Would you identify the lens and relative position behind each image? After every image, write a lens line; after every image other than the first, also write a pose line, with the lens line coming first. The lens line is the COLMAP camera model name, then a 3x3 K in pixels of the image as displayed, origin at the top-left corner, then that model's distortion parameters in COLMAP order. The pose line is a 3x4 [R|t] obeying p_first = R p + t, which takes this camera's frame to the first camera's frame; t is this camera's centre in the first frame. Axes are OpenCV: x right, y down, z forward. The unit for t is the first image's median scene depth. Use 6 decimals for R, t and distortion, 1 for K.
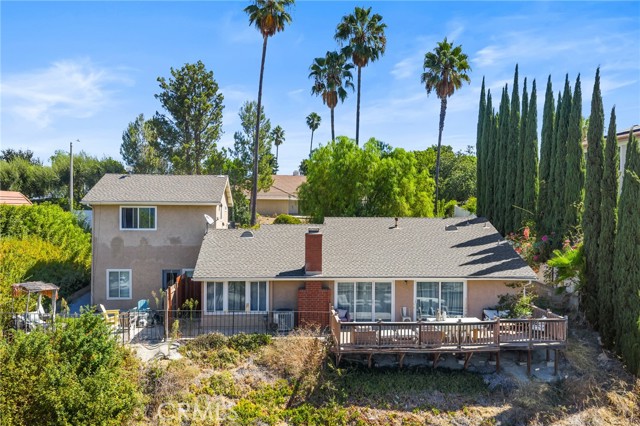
lens RADIAL K [[529.2, 0, 320.0], [0, 529.2, 213.0], [0, 0, 1]] dist [0.002613, -0.002473]
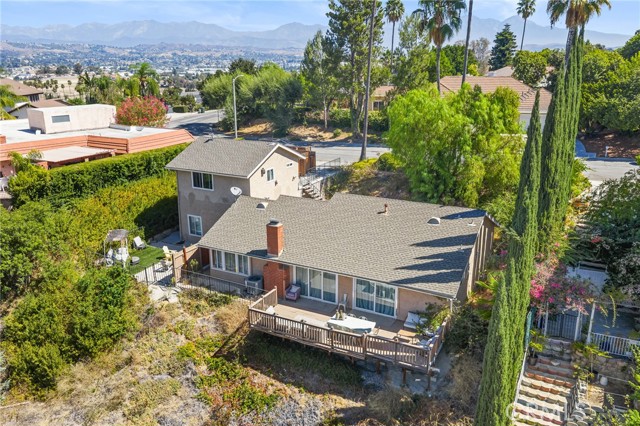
lens RADIAL K [[529.2, 0, 320.0], [0, 529.2, 213.0], [0, 0, 1]] dist [0.002613, -0.002473]
pose [[0.846210, 0.143649, -0.513121, 0.685538], [0.004968, 0.960807, 0.277173, -0.318132], [0.532826, -0.237096, 0.812331, 0.062737]]
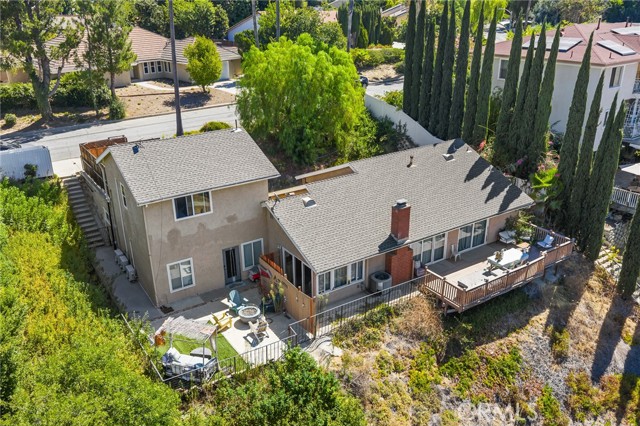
lens RADIAL K [[529.2, 0, 320.0], [0, 529.2, 213.0], [0, 0, 1]] dist [0.002613, -0.002473]
pose [[0.875148, -0.199266, 0.440918, -0.629124], [0.019586, 0.925103, 0.379211, -0.357316], [-0.483459, -0.323229, 0.813505, 0.179856]]
